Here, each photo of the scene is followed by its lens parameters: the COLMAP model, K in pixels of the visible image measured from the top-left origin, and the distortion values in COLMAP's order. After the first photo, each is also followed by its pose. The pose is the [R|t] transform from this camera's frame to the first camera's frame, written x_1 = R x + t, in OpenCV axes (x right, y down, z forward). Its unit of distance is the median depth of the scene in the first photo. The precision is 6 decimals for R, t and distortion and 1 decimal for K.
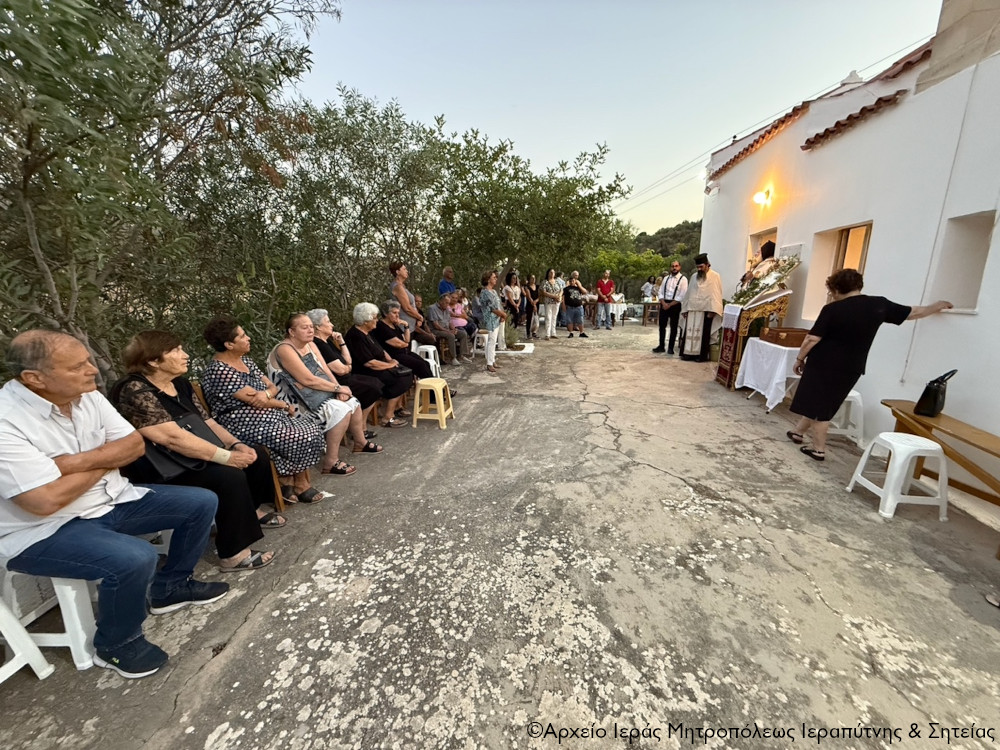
lens RADIAL K [[392.4, 0, 501.8], [0, 392.4, 374.8], [0, 0, 1]] dist [-0.000398, -0.000075]
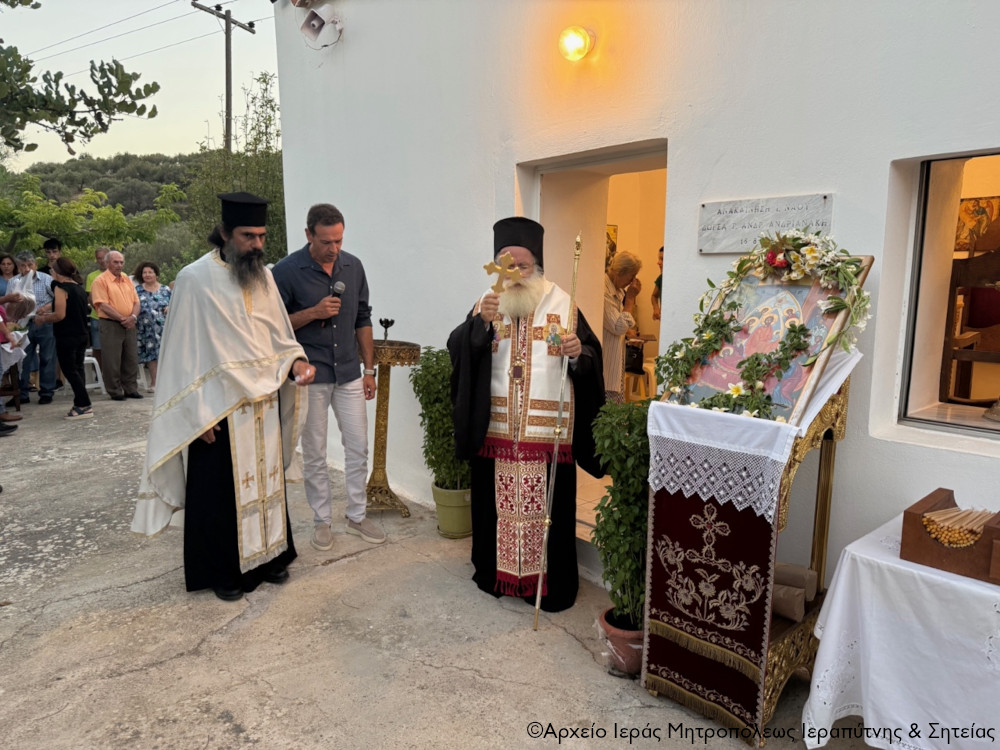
lens RADIAL K [[691.4, 0, 498.4], [0, 691.4, 374.5], [0, 0, 1]] dist [0.065828, -0.087859]
pose [[0.590139, -0.105146, 0.800425, 0.279195], [0.168665, 0.985660, 0.005125, -0.416526], [-0.789486, 0.131979, 0.599411, 1.549764]]
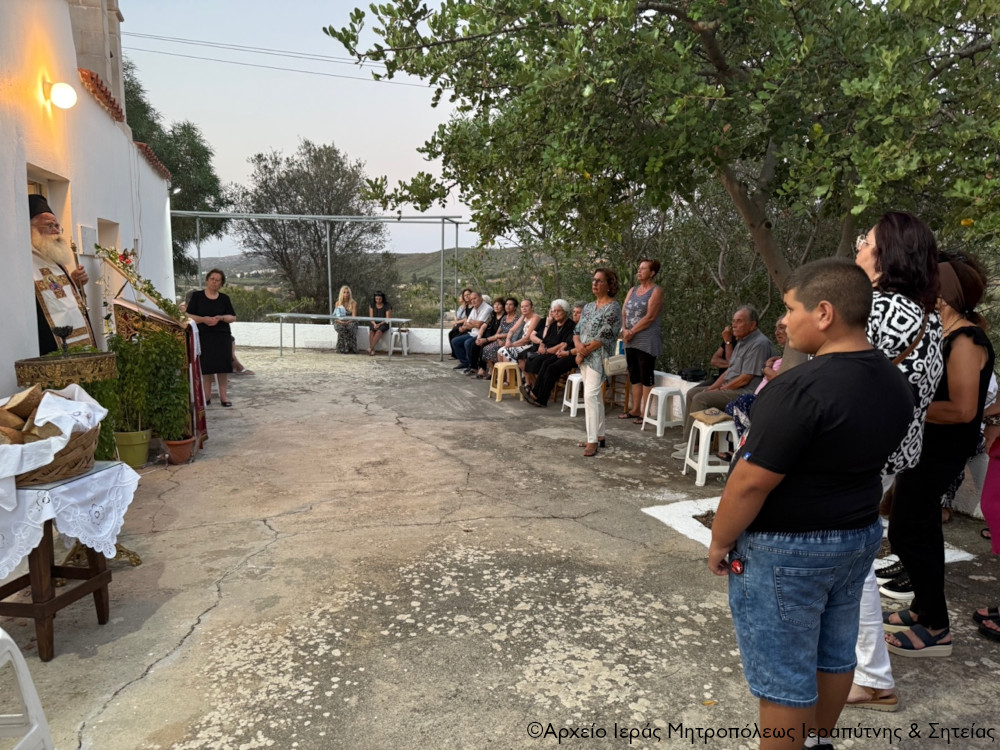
lens RADIAL K [[691.4, 0, 498.4], [0, 691.4, 374.5], [0, 0, 1]] dist [0.065828, -0.087859]
pose [[-0.868121, 0.058874, -0.492849, 1.342117], [-0.127568, 0.933122, 0.336170, -0.999717], [0.479679, 0.354708, -0.802552, 4.053357]]
